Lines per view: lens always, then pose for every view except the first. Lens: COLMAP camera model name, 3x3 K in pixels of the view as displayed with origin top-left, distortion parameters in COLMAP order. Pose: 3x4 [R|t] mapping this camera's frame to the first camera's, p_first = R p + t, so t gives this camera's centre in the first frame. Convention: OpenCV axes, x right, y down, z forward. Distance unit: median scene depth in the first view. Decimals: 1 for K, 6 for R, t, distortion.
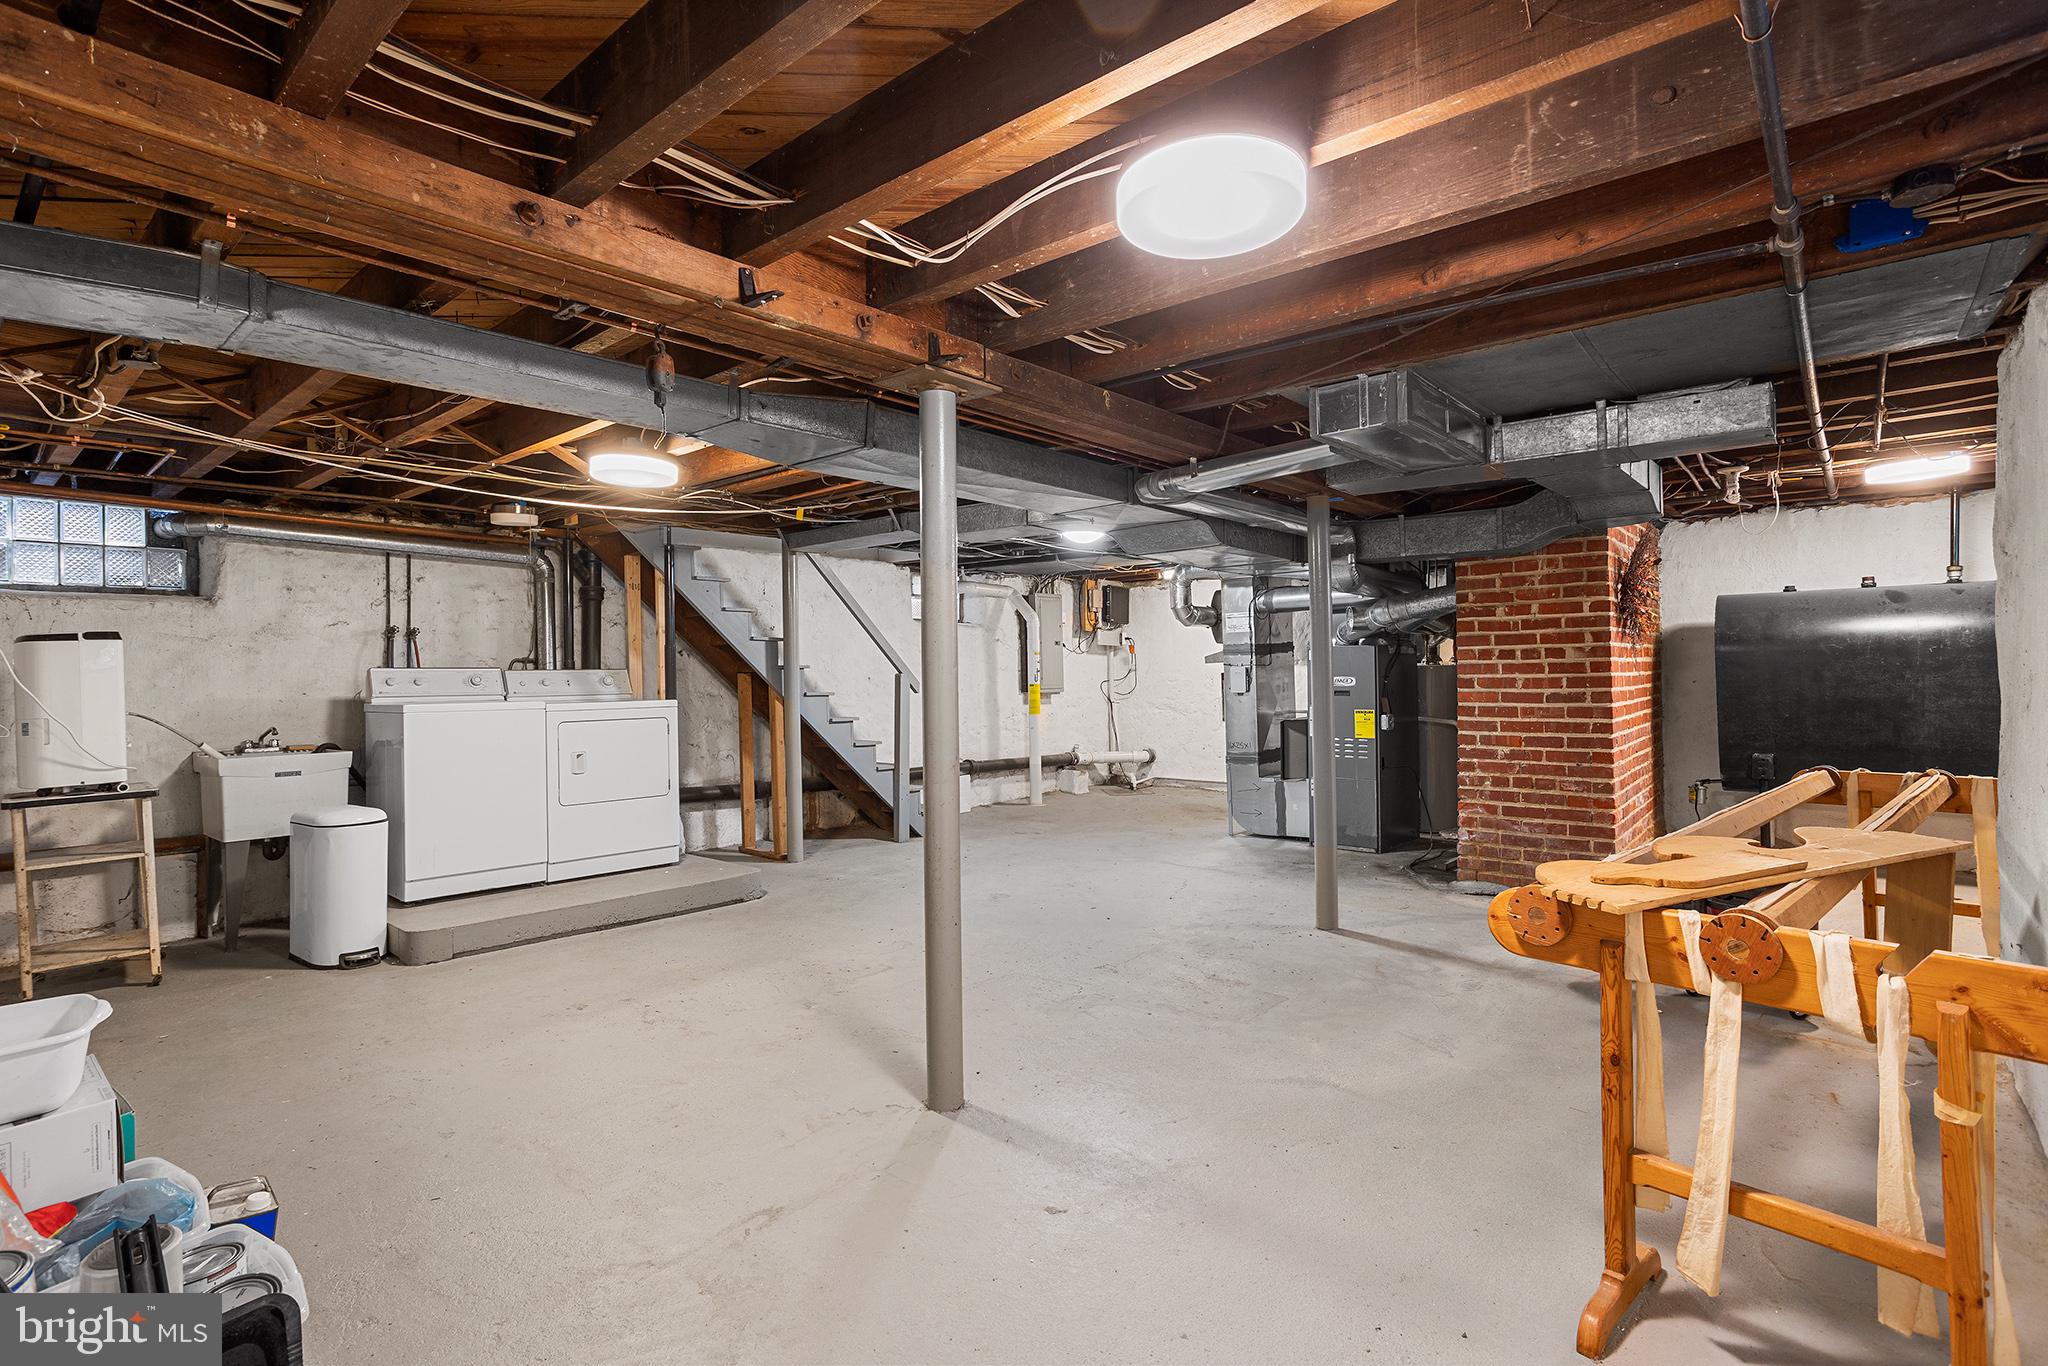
lens RADIAL K [[1001.7, 0, 1025.2], [0, 1001.7, 654.5], [0, 0, 1]] dist [-0.068462, 0.038005]
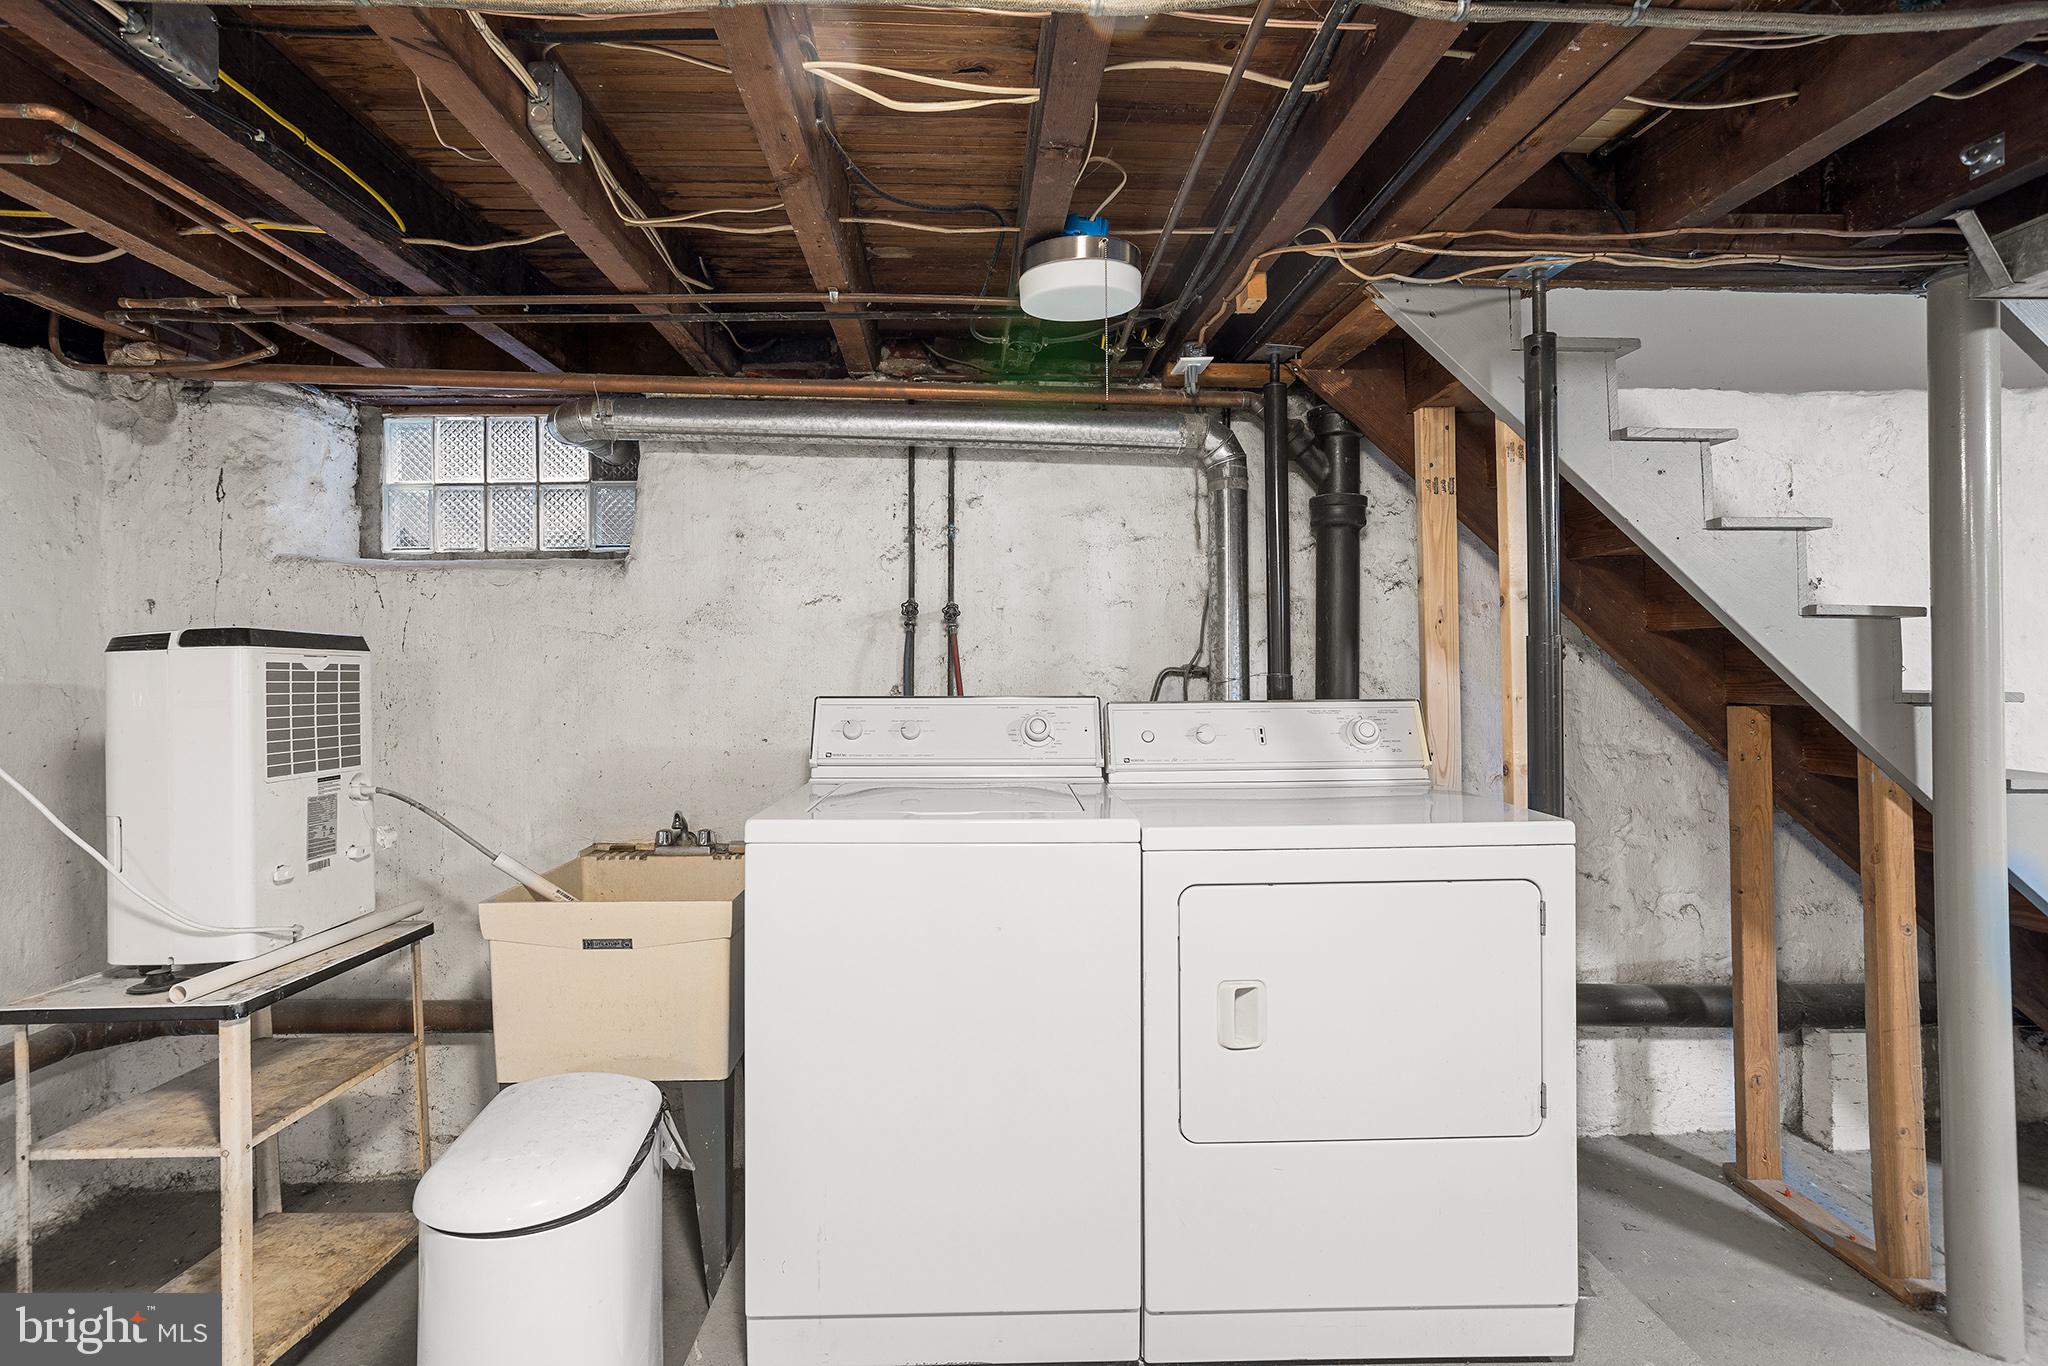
lens RADIAL K [[1013.0, 0, 998.6], [0, 1013.0, 665.9], [0, 0, 1]] dist [-0.043075, 0.038596]
pose [[0.688011, 0.015713, -0.725530, -0.234419], [0.009061, 0.999502, 0.030239, -0.011170], [0.725644, -0.027378, 0.687526, 0.623317]]
